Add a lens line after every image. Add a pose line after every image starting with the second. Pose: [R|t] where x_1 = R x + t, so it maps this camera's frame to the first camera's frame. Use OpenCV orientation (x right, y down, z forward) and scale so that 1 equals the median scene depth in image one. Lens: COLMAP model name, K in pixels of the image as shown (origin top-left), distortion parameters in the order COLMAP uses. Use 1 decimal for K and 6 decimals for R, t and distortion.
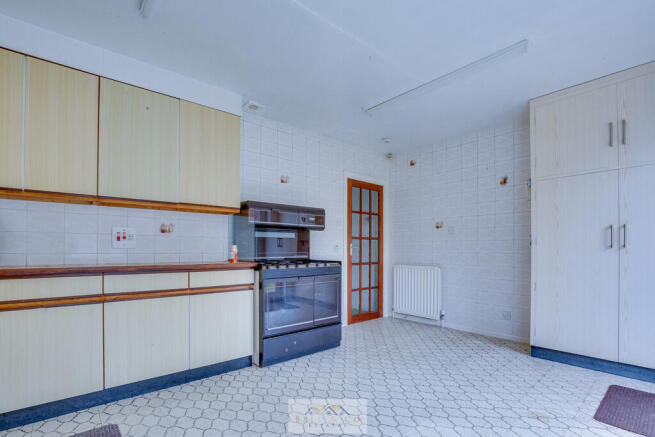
lens RADIAL K [[319.1, 0, 339.9], [0, 319.1, 250.4], [0, 0, 1]] dist [-0.003407, -0.000276]
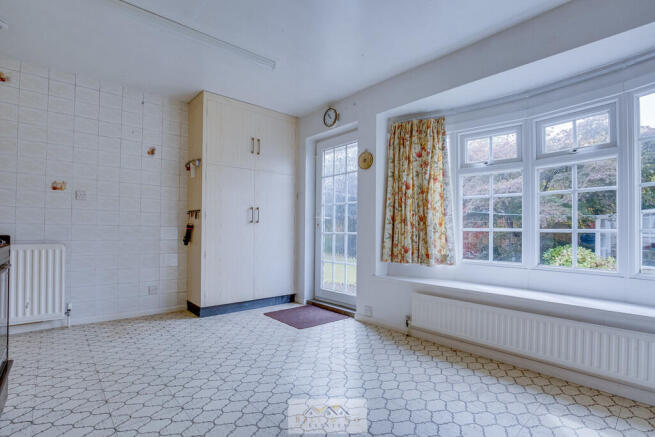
lens RADIAL K [[319.1, 0, 315.4], [0, 319.1, 227.9], [0, 0, 1]] dist [-0.003407, -0.000276]
pose [[0.046182, 0.008945, 0.998893, -0.526390], [-0.009370, 0.999920, -0.008521, 0.022267], [-0.998889, -0.008966, 0.046262, 0.561235]]
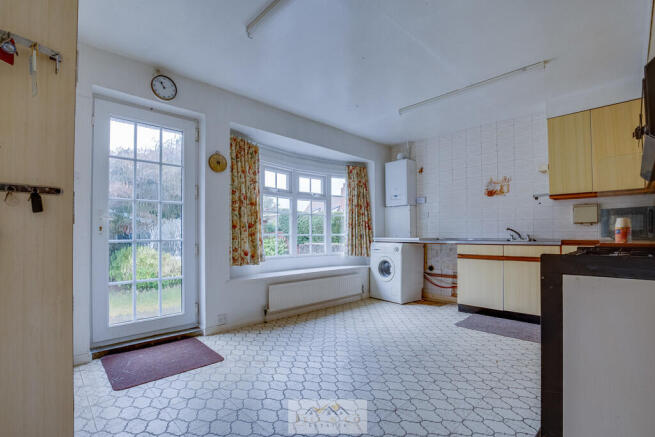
lens RADIAL K [[308.8, 0, 327.6], [0, 308.8, 230.9], [0, 0, 1]] dist [-0.005504, -0.000214]
pose [[-0.999767, 0.003010, -0.021394, 0.263063], [0.003255, 0.999930, -0.011390, 0.013818], [0.021358, -0.011457, -0.999706, 1.485268]]
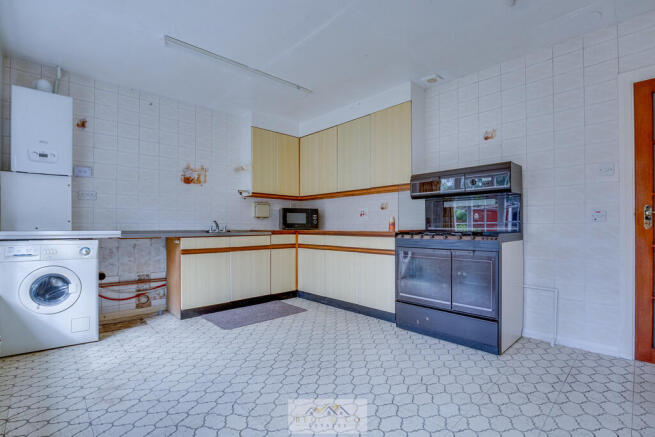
lens RADIAL K [[319.1, 0, 325.6], [0, 319.1, 227.9], [0, 0, 1]] dist [-0.003407, -0.000276]
pose [[0.005737, 0.005547, -0.999968, 0.786252], [-0.000598, 0.999984, 0.005544, 0.016684], [0.999983, 0.000566, 0.005741, 0.687510]]
